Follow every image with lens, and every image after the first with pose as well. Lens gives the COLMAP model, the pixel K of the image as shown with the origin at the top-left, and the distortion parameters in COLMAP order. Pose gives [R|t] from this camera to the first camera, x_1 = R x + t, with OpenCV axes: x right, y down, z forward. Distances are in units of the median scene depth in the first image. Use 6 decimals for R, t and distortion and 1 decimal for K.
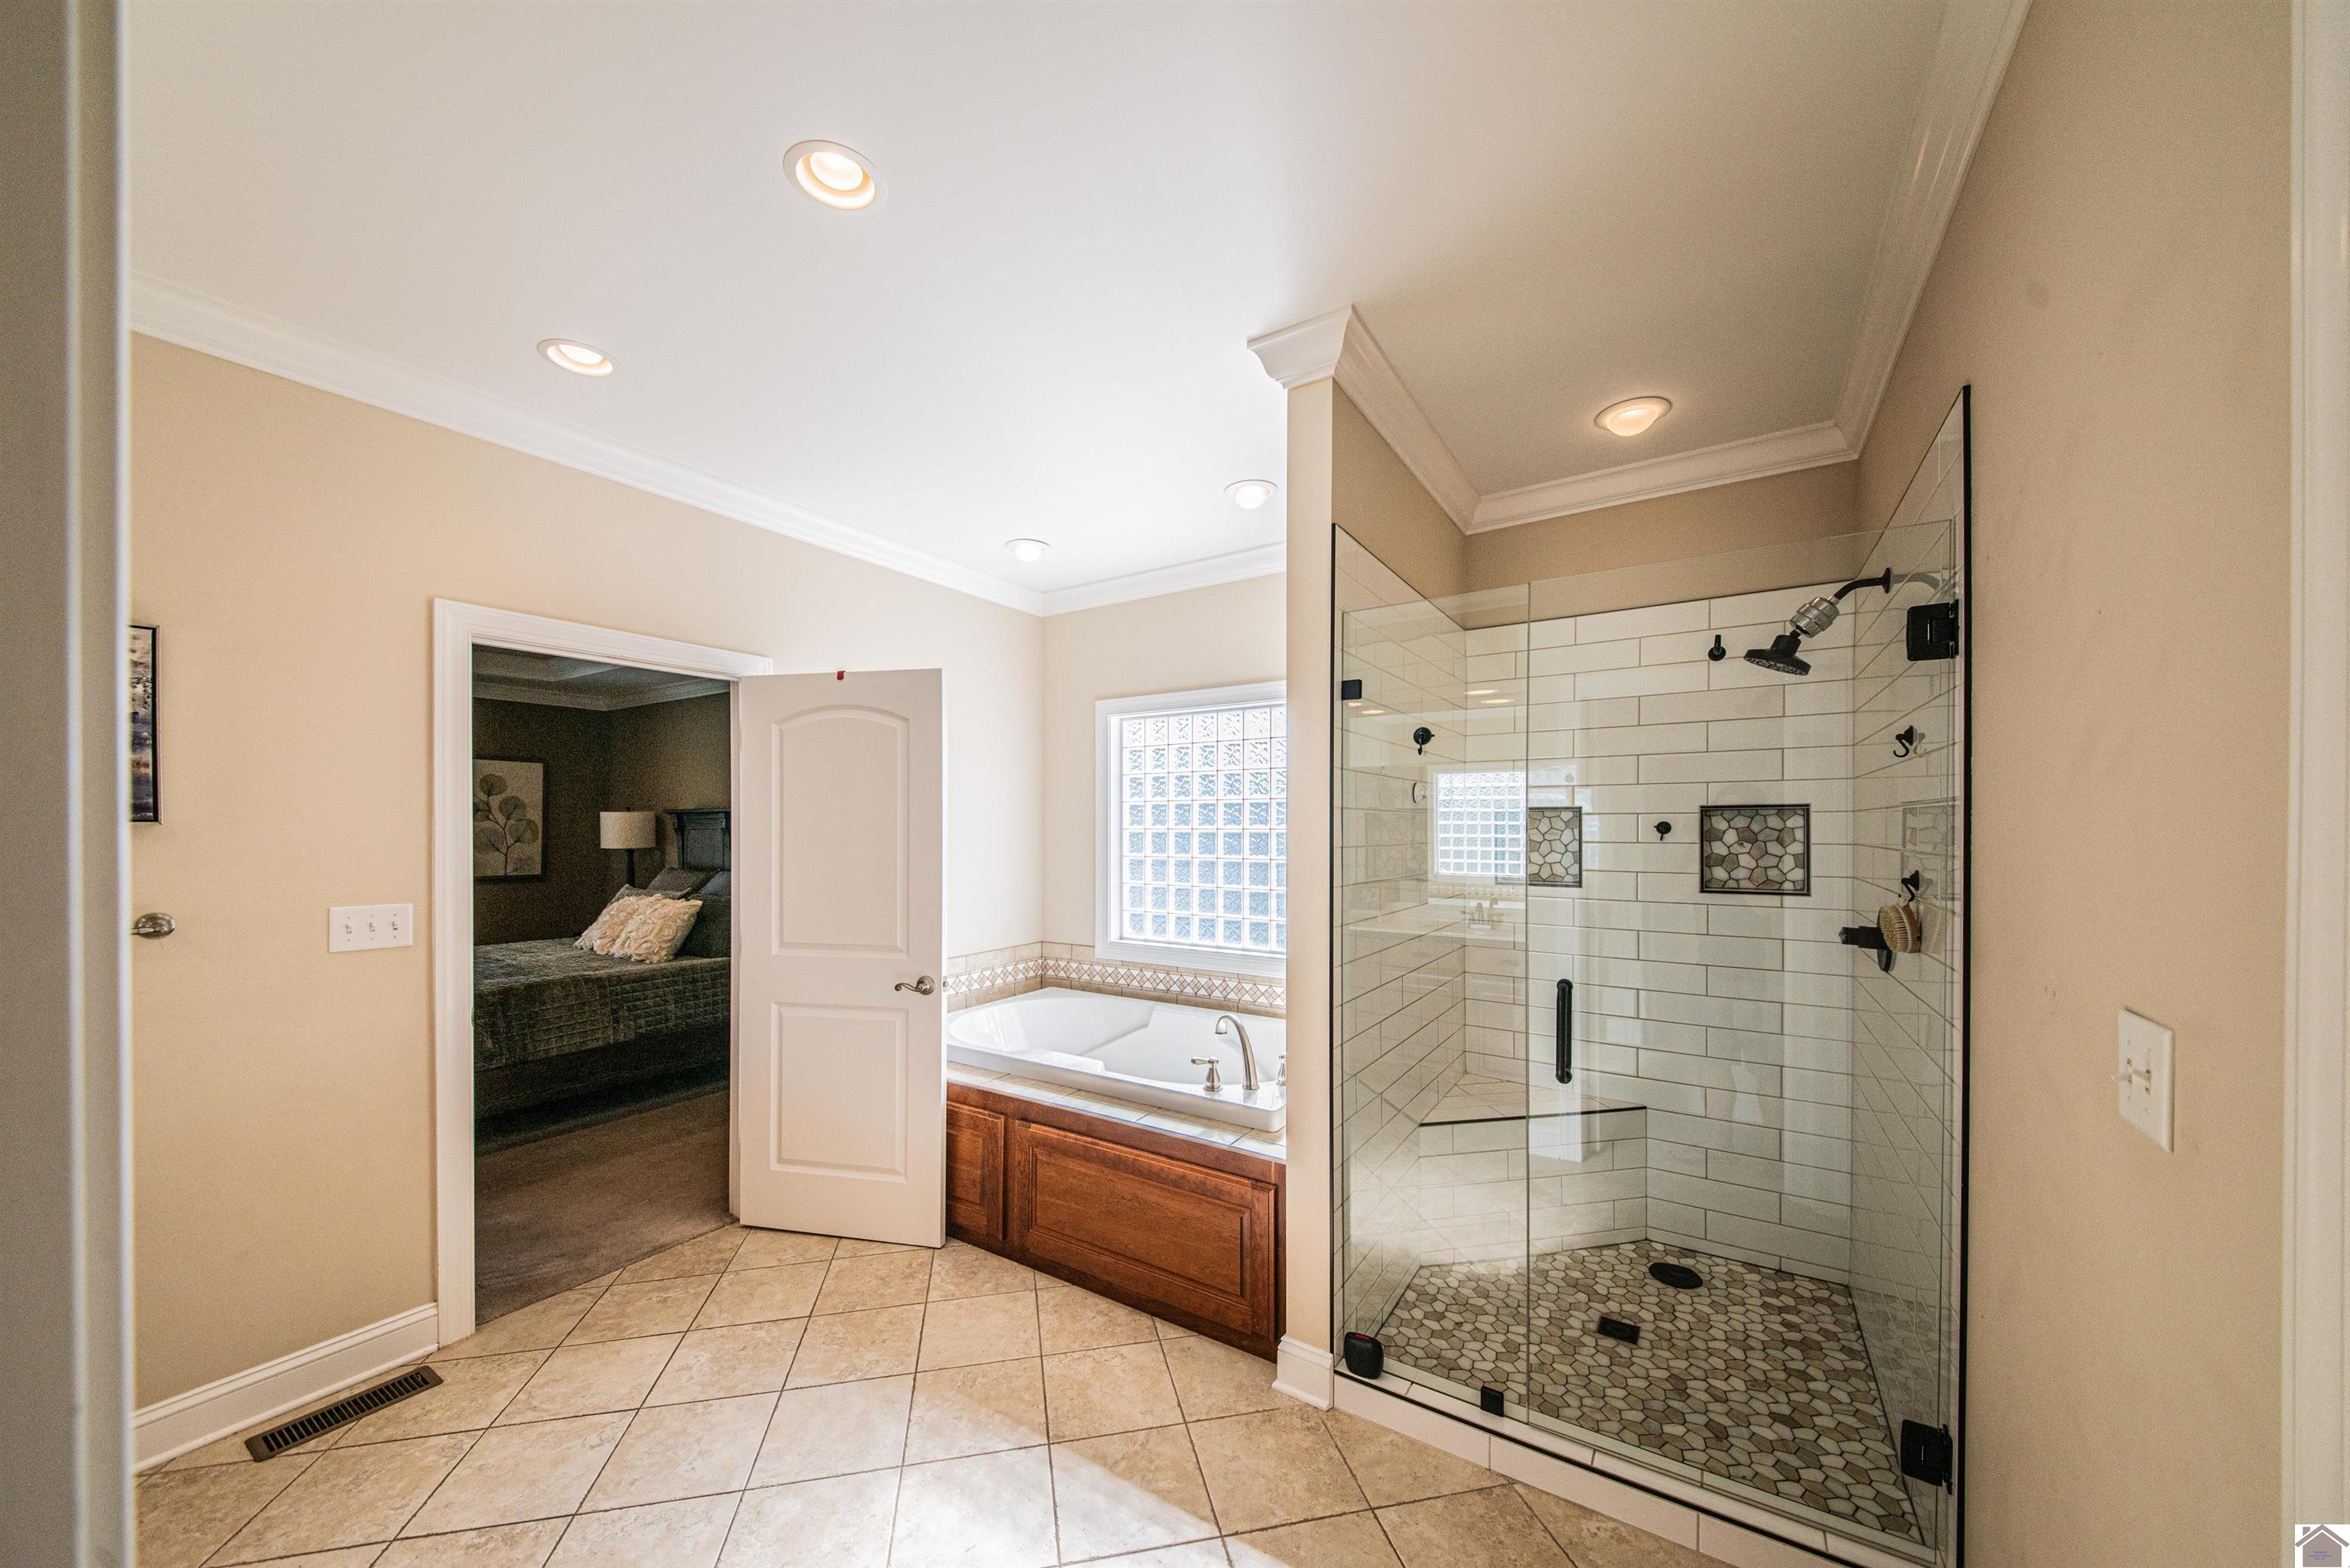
lens RADIAL K [[837.7, 0, 1182.8], [0, 837.7, 834.1], [0, 0, 1]] dist [0.000810, 0.000037]
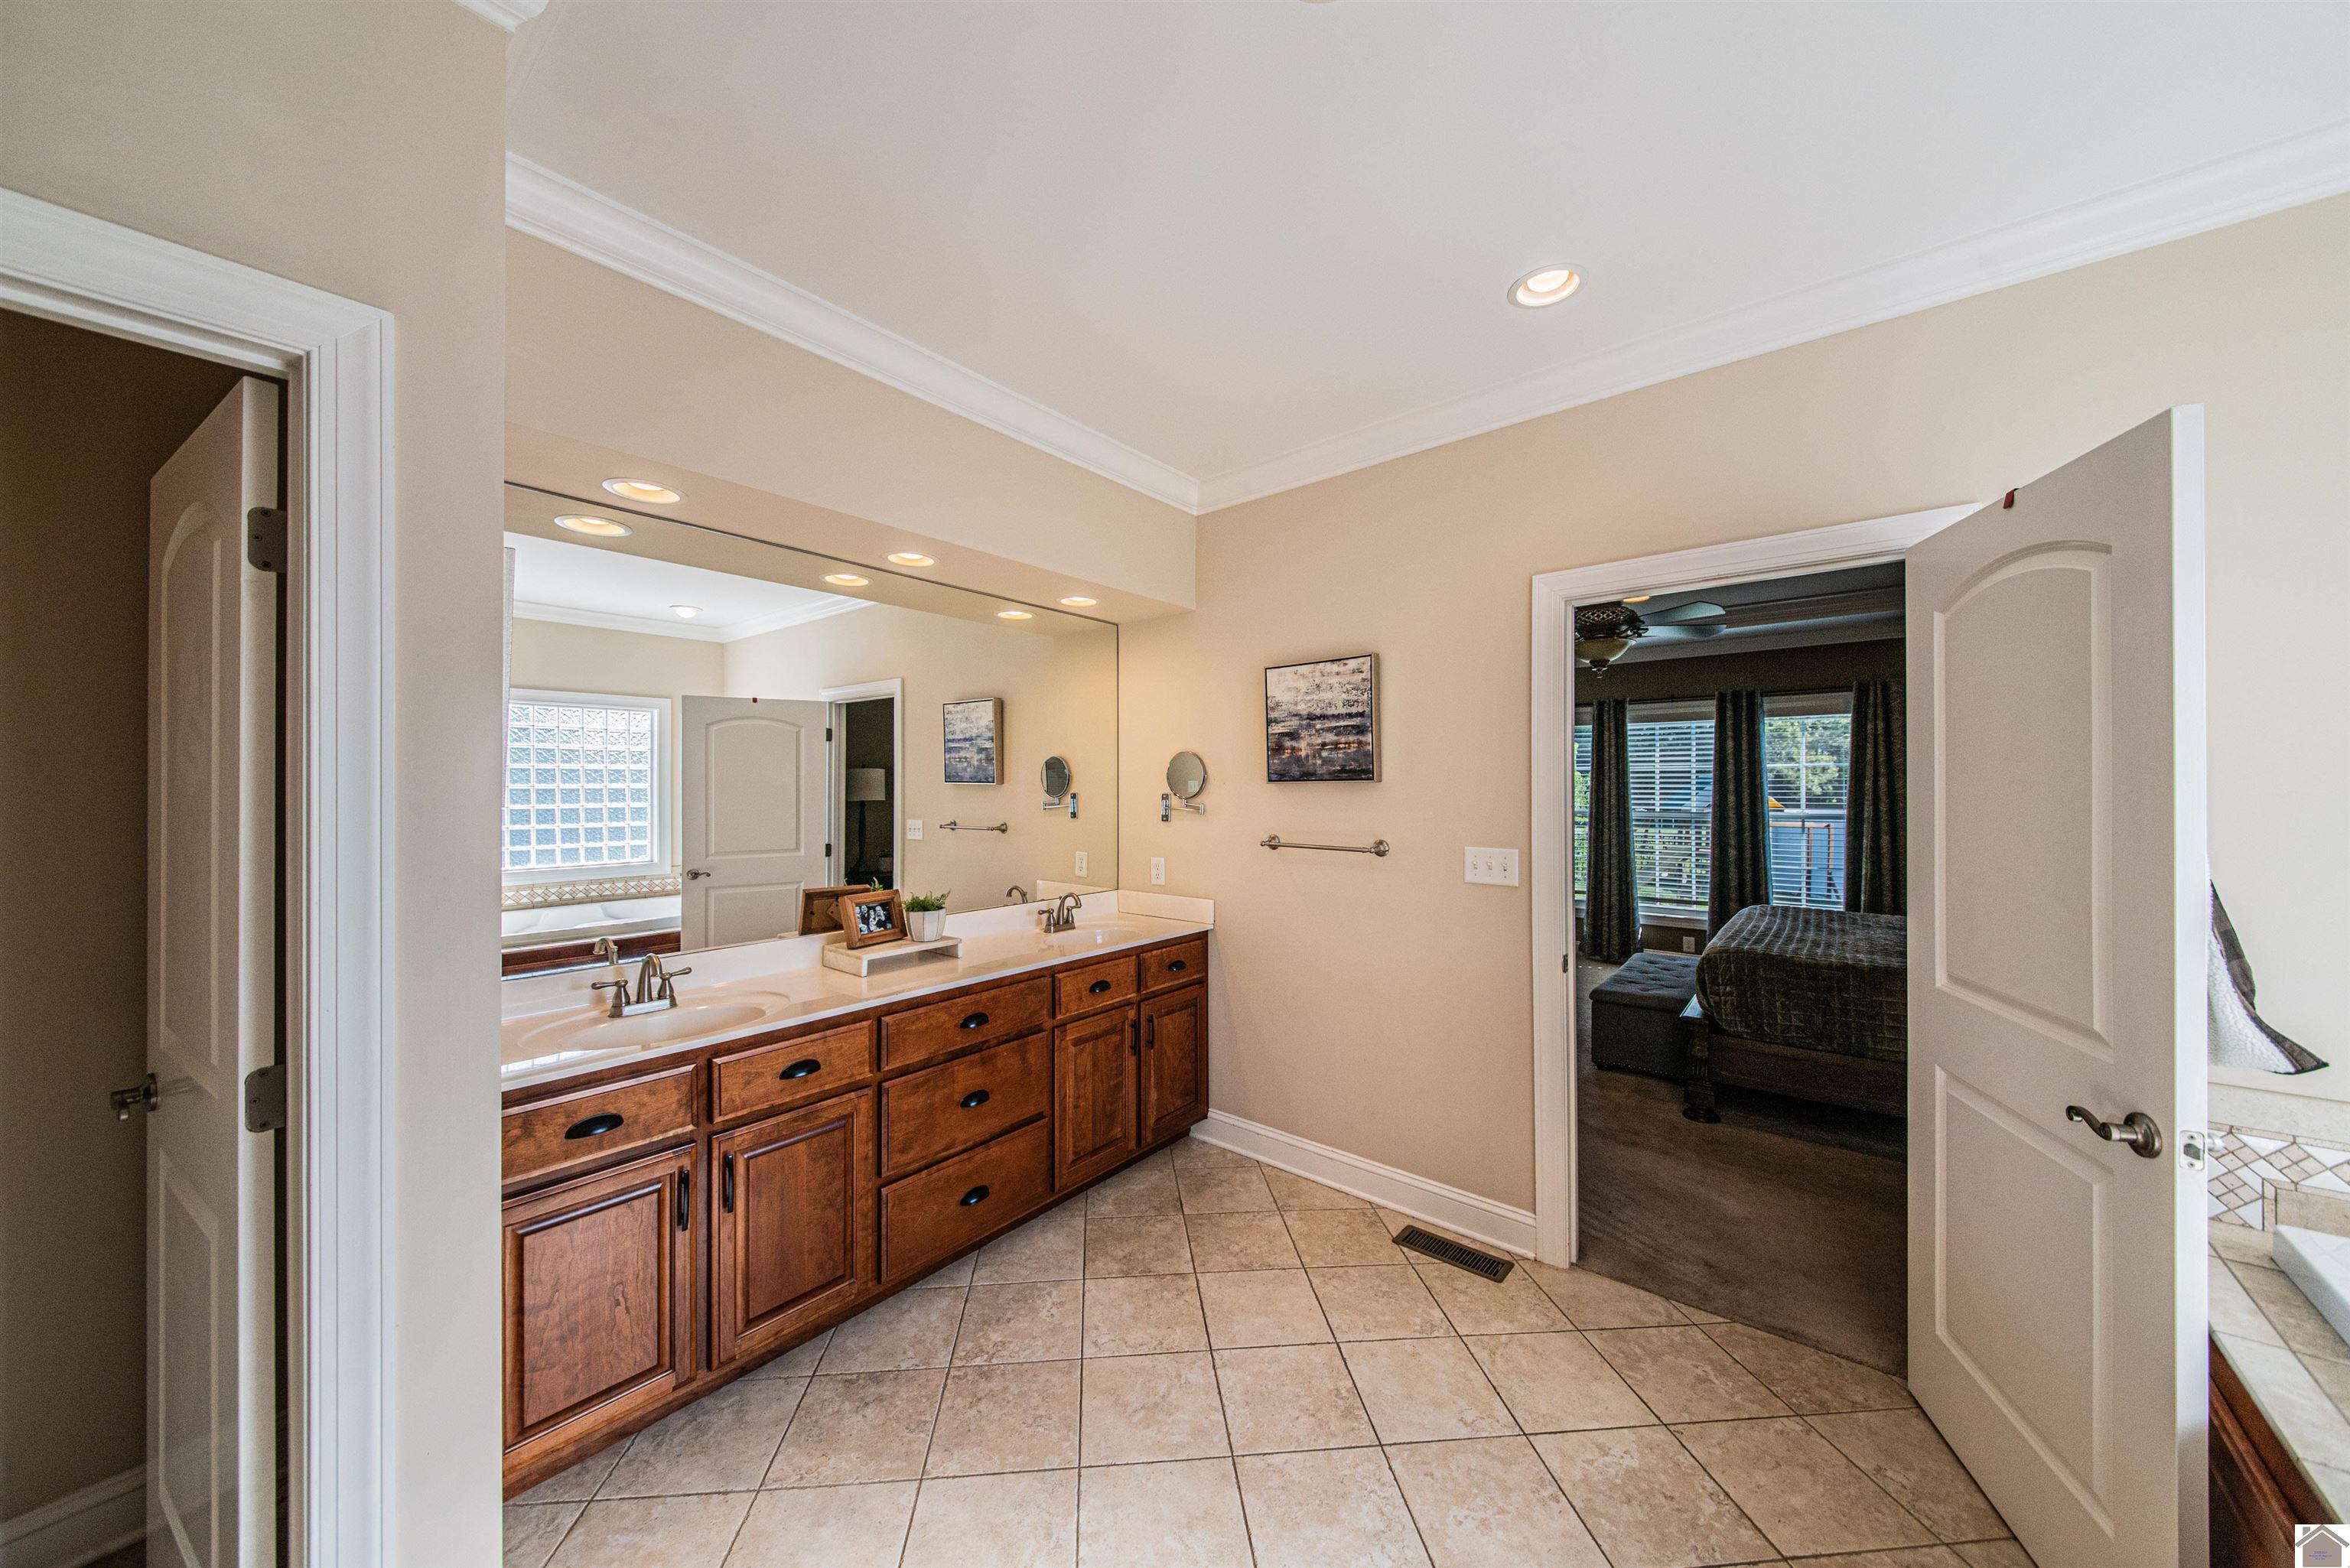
lens RADIAL K [[835.4, 0, 1175.0], [0, 835.4, 784.0], [0, 0, 1]] dist [-0.000596, -0.000127]
pose [[-0.138844, -0.003372, -0.990309, 0.232944], [-0.006004, 0.999979, -0.002563, 0.000195], [0.990296, 0.005590, -0.138861, 0.620466]]
